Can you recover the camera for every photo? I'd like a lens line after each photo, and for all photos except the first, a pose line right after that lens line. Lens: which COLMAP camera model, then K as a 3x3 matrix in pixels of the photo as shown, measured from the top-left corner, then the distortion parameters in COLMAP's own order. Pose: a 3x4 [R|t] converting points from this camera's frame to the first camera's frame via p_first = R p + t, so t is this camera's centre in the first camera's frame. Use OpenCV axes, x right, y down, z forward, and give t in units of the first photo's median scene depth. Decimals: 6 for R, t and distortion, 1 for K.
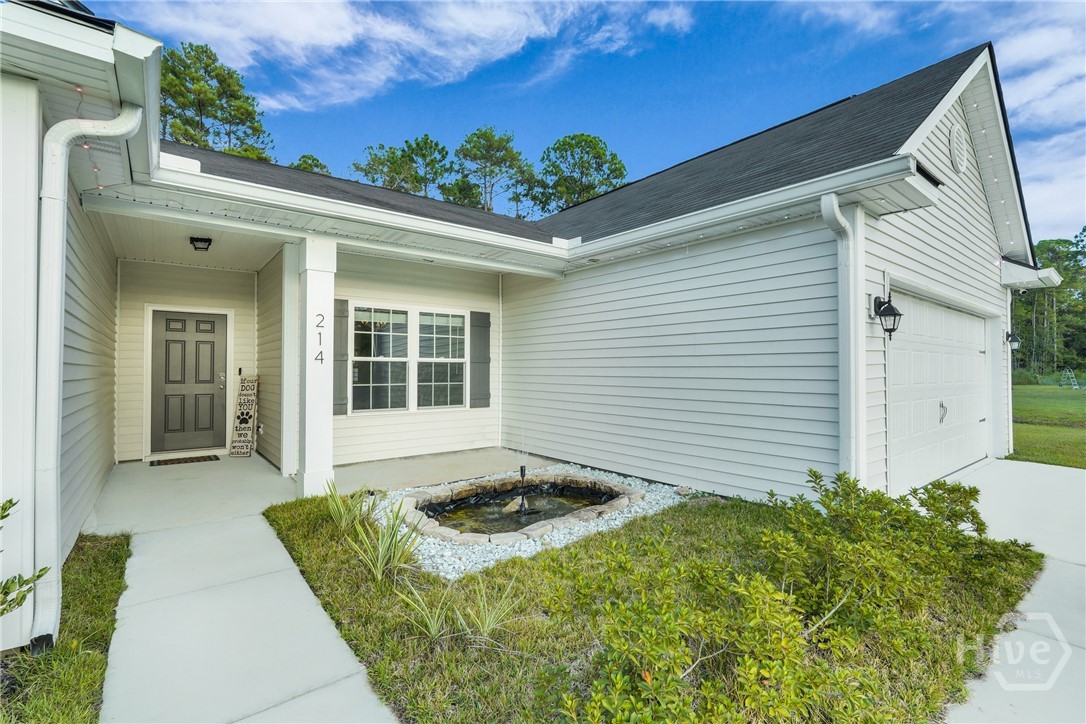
lens RADIAL K [[488.6, 0, 542.1], [0, 488.6, 364.8], [0, 0, 1]] dist [-0.002326, -0.000082]
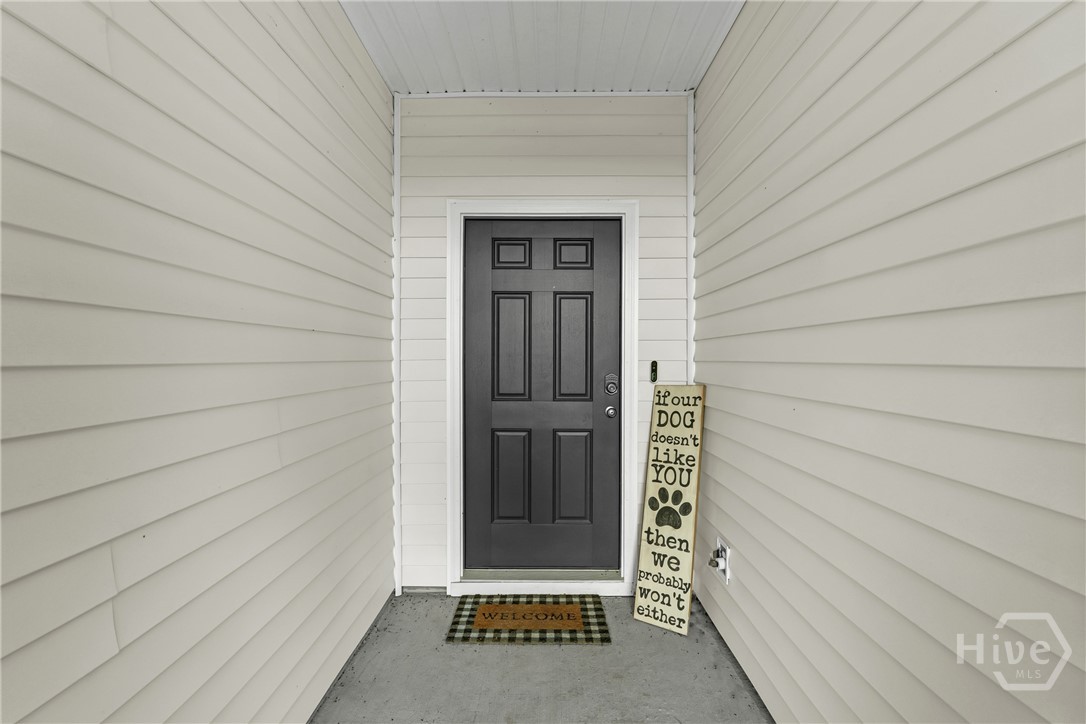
lens RADIAL K [[488.5, 0, 542.2], [0, 488.5, 361.8], [0, 0, 1]] dist [-0.010757, 0.003361]
pose [[0.785153, 0.002819, -0.619295, -0.470322], [0.004152, 0.999943, 0.009817, 0.002672], [0.619288, -0.010279, 0.785097, 0.680883]]
